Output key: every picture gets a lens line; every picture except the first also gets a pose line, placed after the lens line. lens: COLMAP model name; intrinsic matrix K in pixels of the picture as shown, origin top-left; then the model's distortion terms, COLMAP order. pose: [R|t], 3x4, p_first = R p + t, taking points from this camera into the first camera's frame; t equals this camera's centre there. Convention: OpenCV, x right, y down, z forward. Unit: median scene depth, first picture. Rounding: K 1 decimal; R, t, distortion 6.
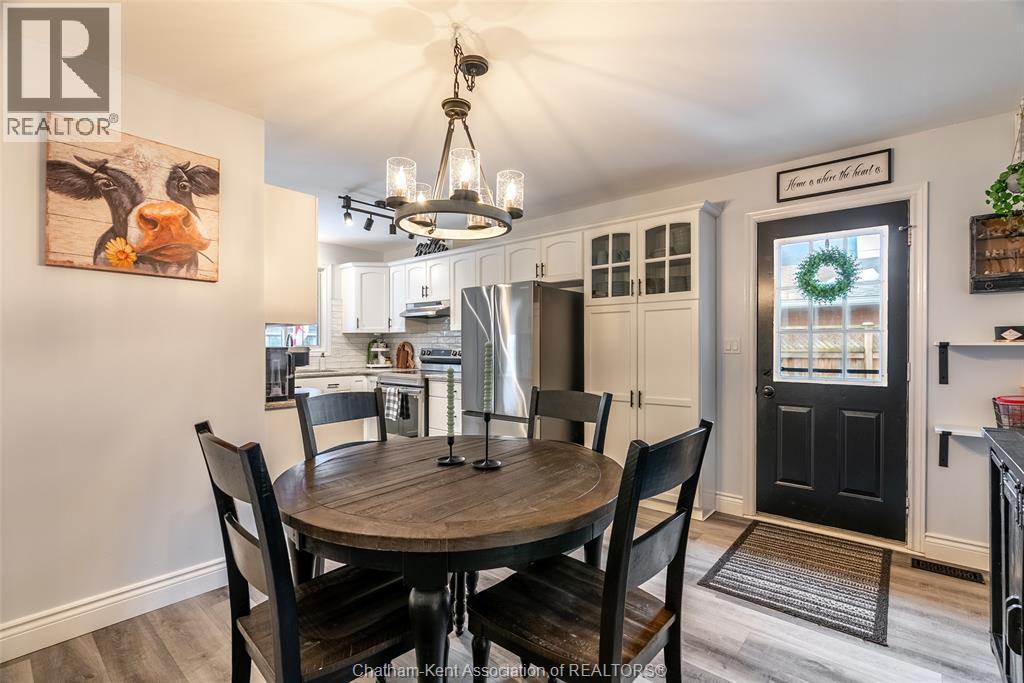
lens RADIAL K [[445.9, 0, 515.2], [0, 445.9, 342.3], [0, 0, 1]] dist [-0.001754, 0.000413]
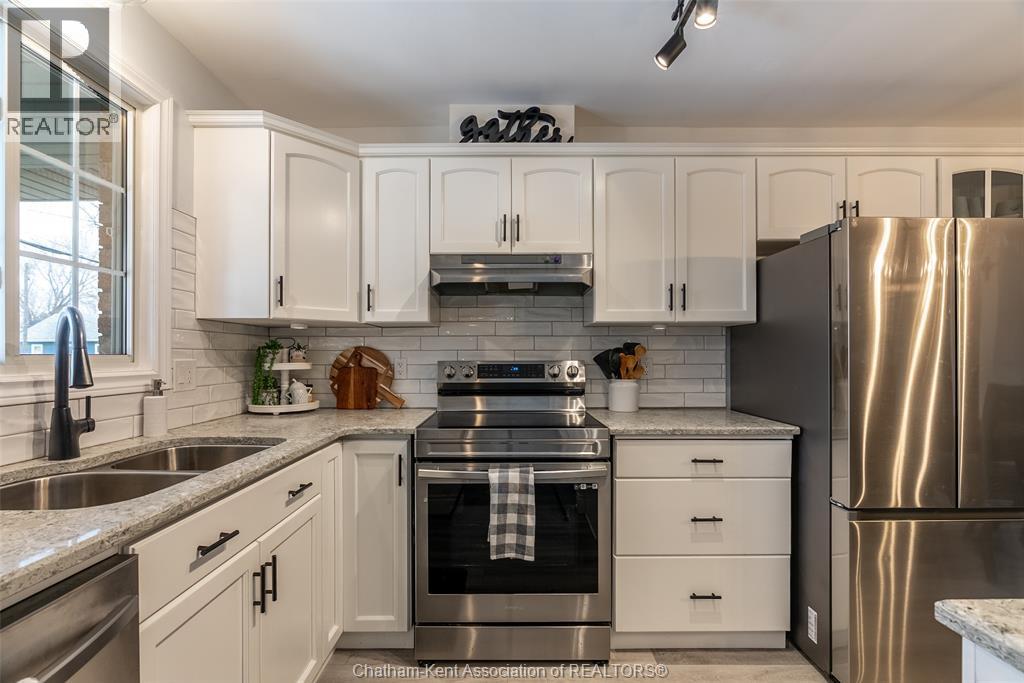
lens RADIAL K [[445.9, 0, 515.2], [0, 445.9, 342.3], [0, 0, 1]] dist [-0.001754, 0.000413]
pose [[0.765296, 0.014860, 0.643507, -0.728785], [0.000652, 0.999715, -0.023862, 0.009059], [-0.643678, 0.018681, 0.765068, 1.028379]]
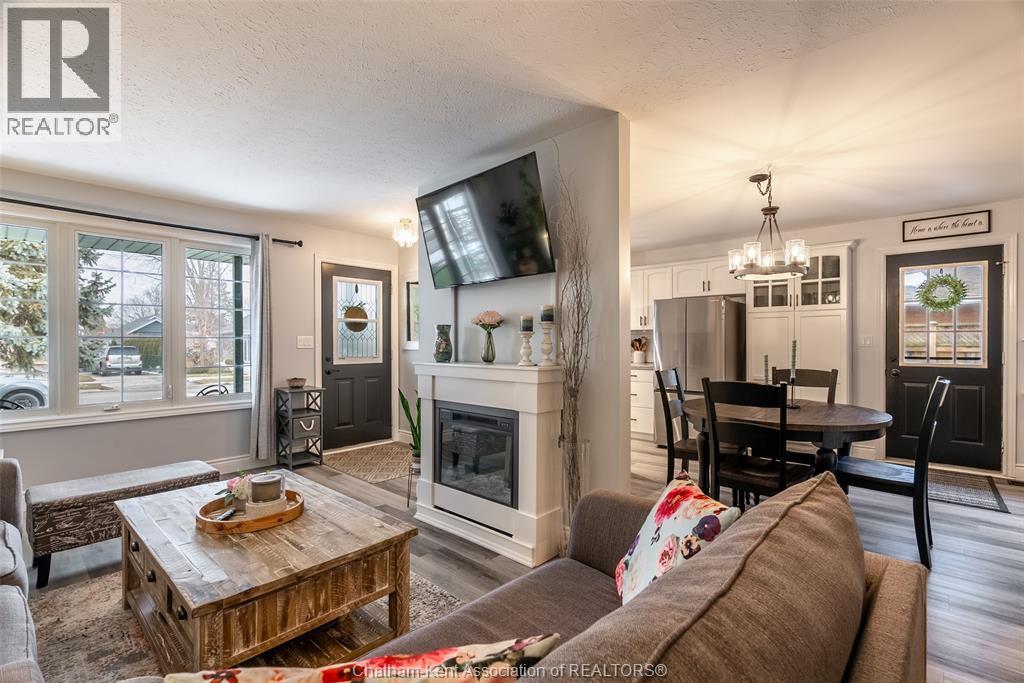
lens RADIAL K [[447.6, 0, 508.5], [0, 447.6, 338.2], [0, 0, 1]] dist [0.000678, 0.000272]
pose [[0.999792, -0.001692, -0.020327, -0.628658], [0.001704, 0.999998, 0.000552, -0.004922], [0.020327, -0.000586, 0.999793, -0.455606]]
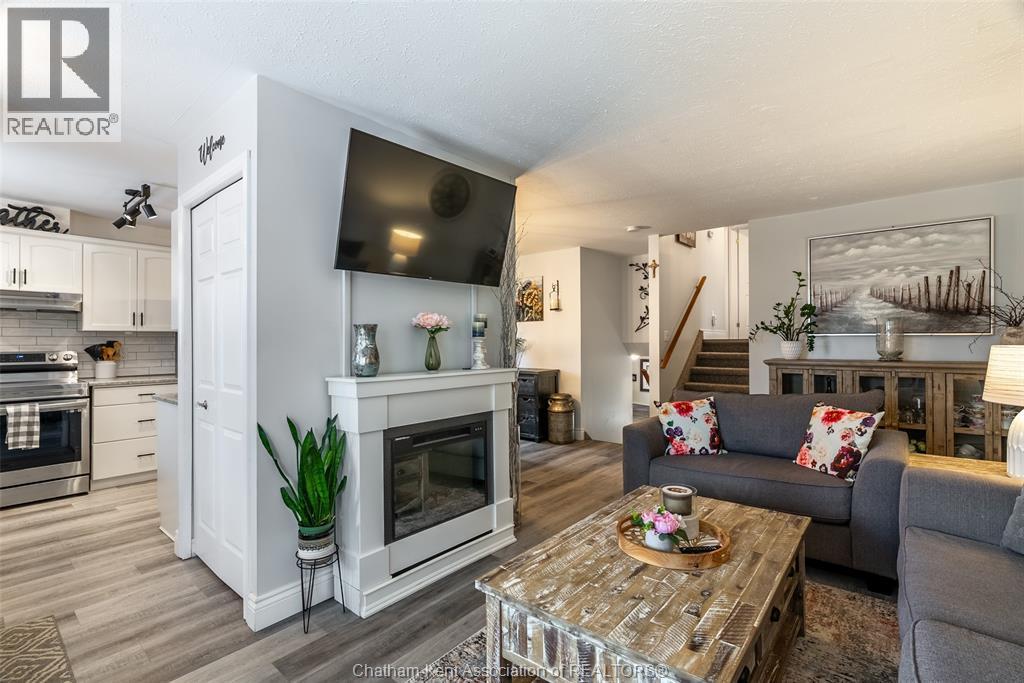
lens RADIAL K [[461.0, 0, 512.0], [0, 461.0, 341.5], [0, 0, 1]] dist [-0.007149, 0.000211]
pose [[0.002863, 0.001704, 0.999994, -1.469999], [-0.000683, 0.999998, -0.001702, -0.003935], [-0.999996, -0.000678, 0.002865, 0.276776]]
